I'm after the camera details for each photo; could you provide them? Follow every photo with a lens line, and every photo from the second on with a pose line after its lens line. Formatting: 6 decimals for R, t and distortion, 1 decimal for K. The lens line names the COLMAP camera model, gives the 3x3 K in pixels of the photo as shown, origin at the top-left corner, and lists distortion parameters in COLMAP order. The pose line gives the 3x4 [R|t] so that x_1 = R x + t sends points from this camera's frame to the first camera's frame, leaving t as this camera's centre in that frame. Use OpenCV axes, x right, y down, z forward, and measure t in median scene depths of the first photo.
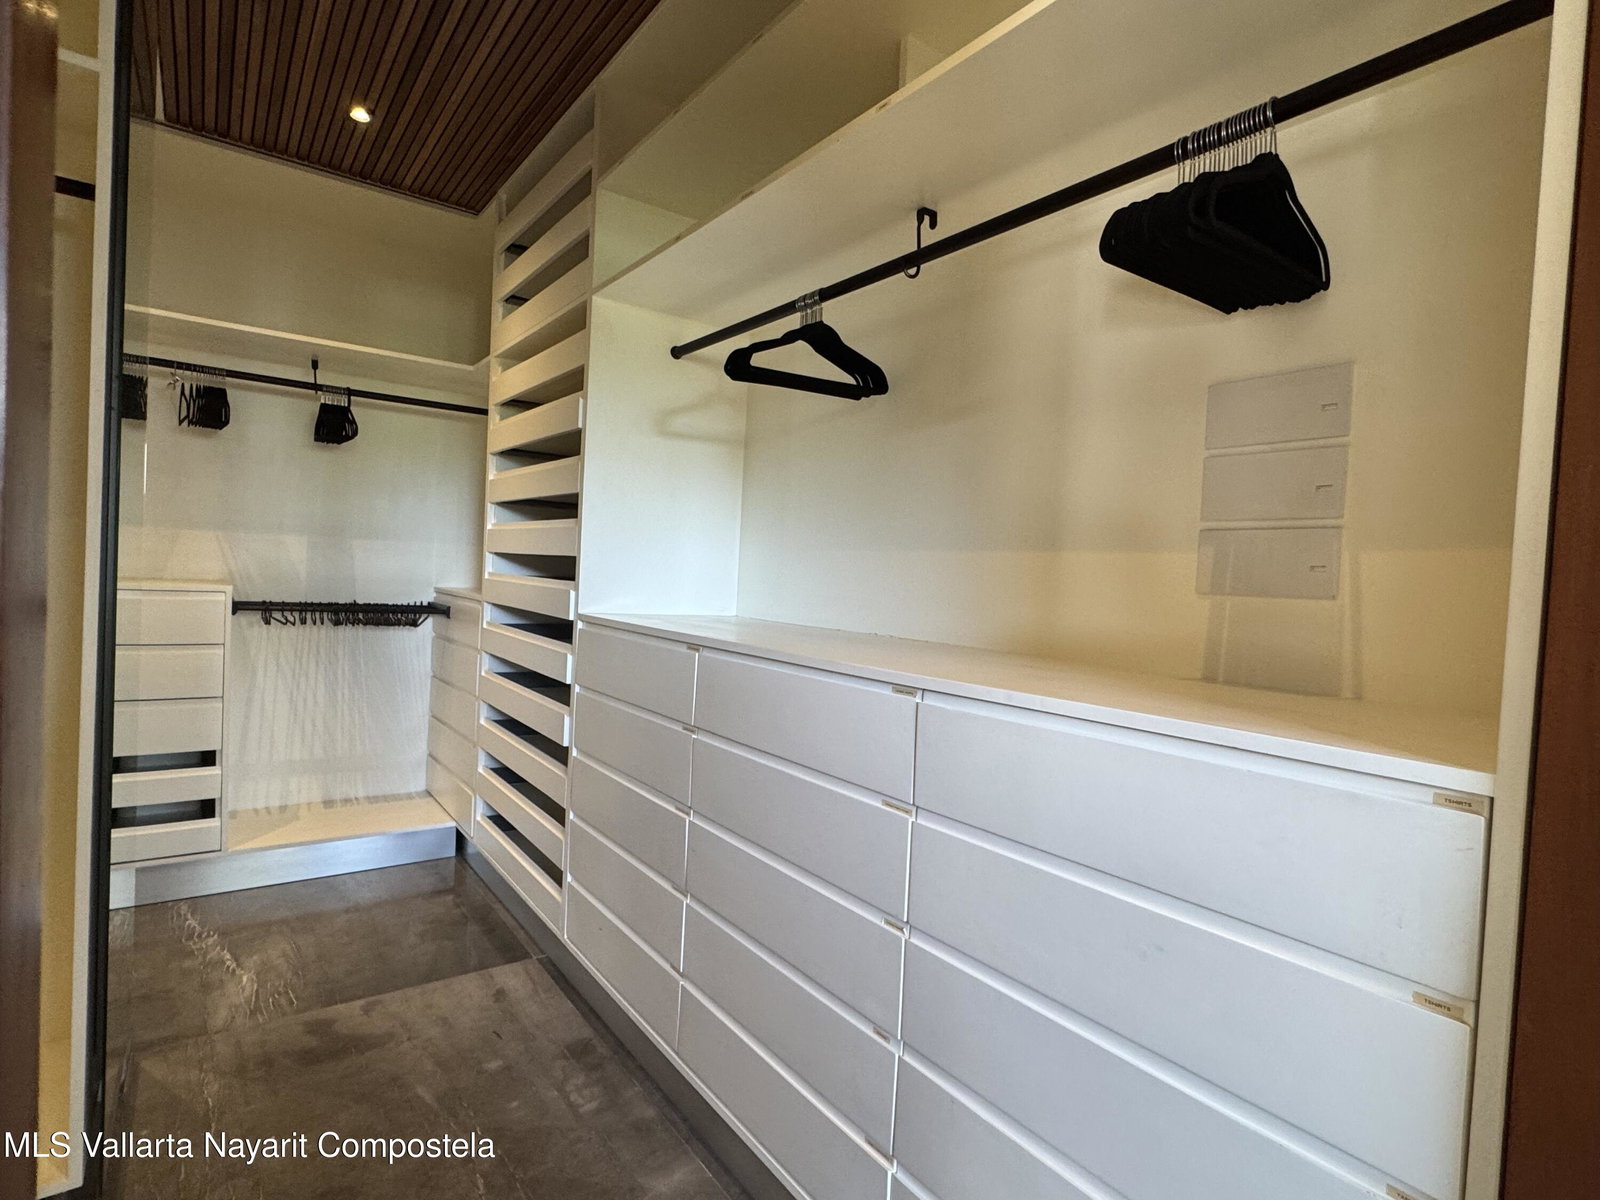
lens RADIAL K [[807.6, 0, 796.5], [0, 807.6, 598.8], [0, 0, 1]] dist [-0.005684, -0.000177]
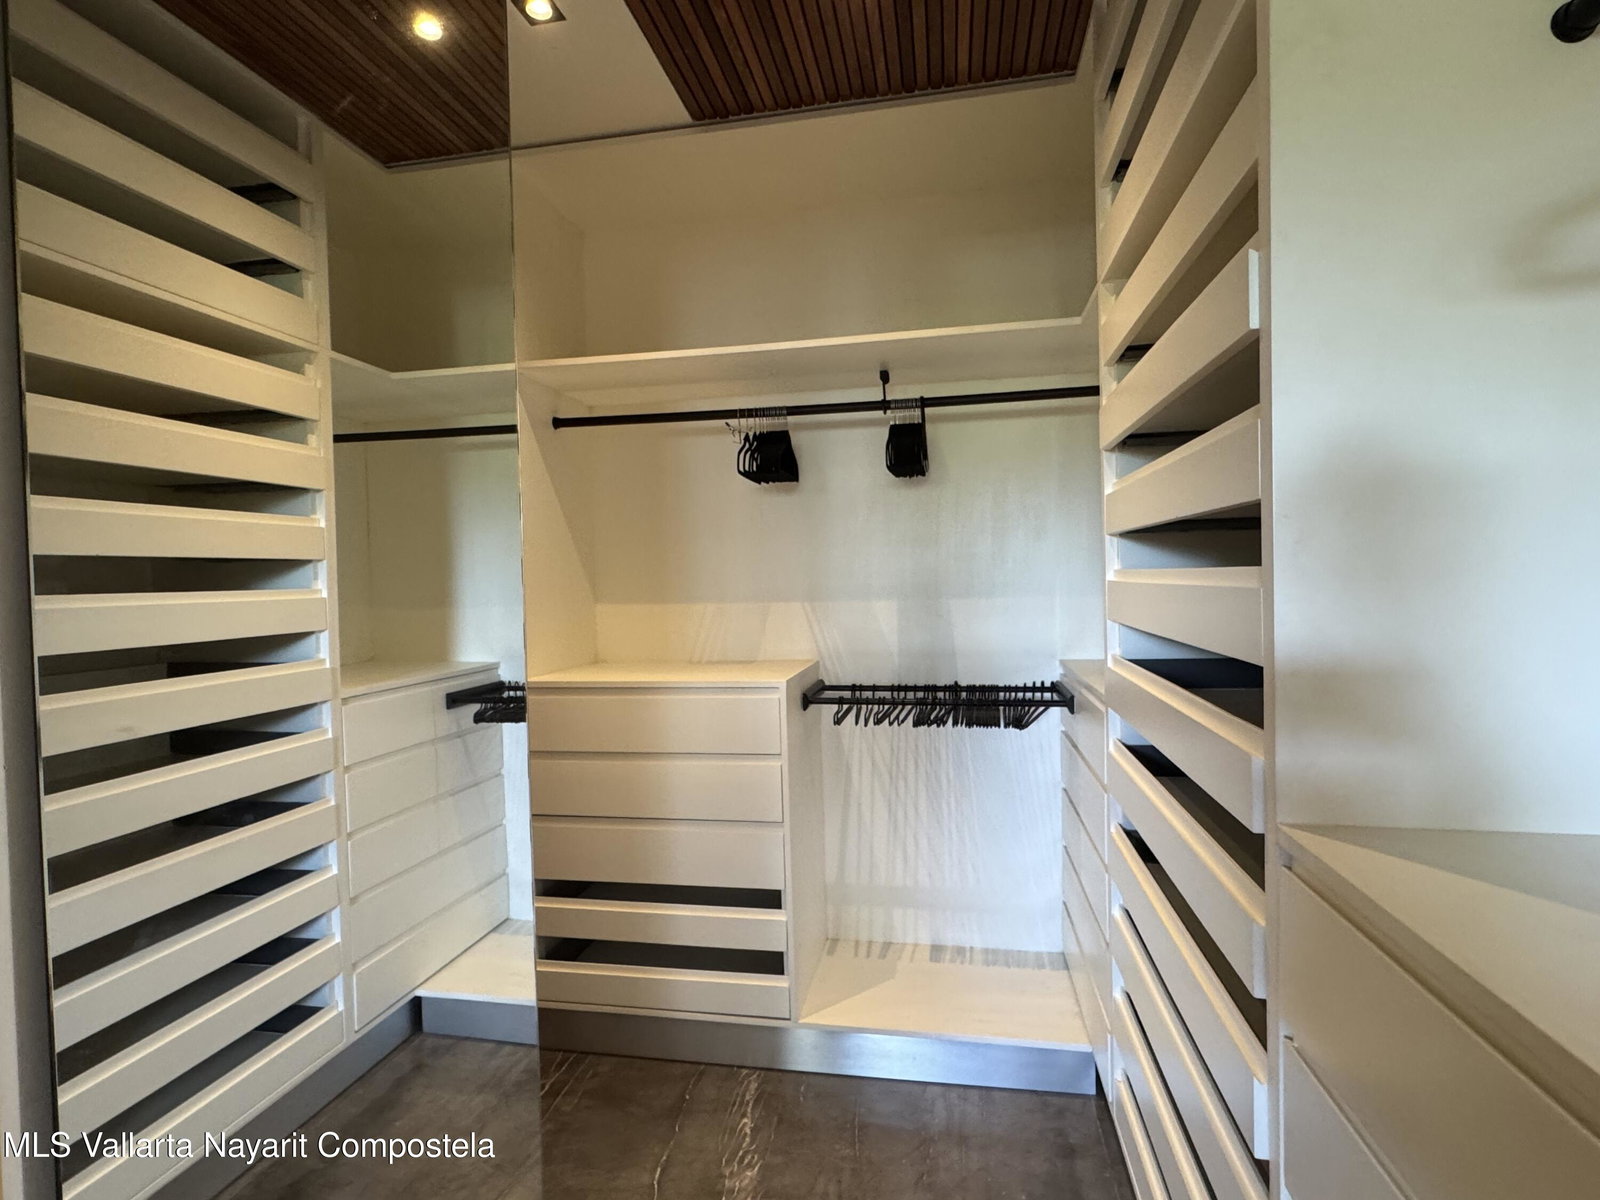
lens RADIAL K [[807.6, 0, 796.4], [0, 807.6, 598.9], [0, 0, 1]] dist [-0.005684, -0.000177]
pose [[0.672298, -0.050426, -0.738561, -0.100964], [0.036952, 0.998720, -0.034552, -0.057899], [0.739358, -0.004062, 0.673300, 0.422054]]
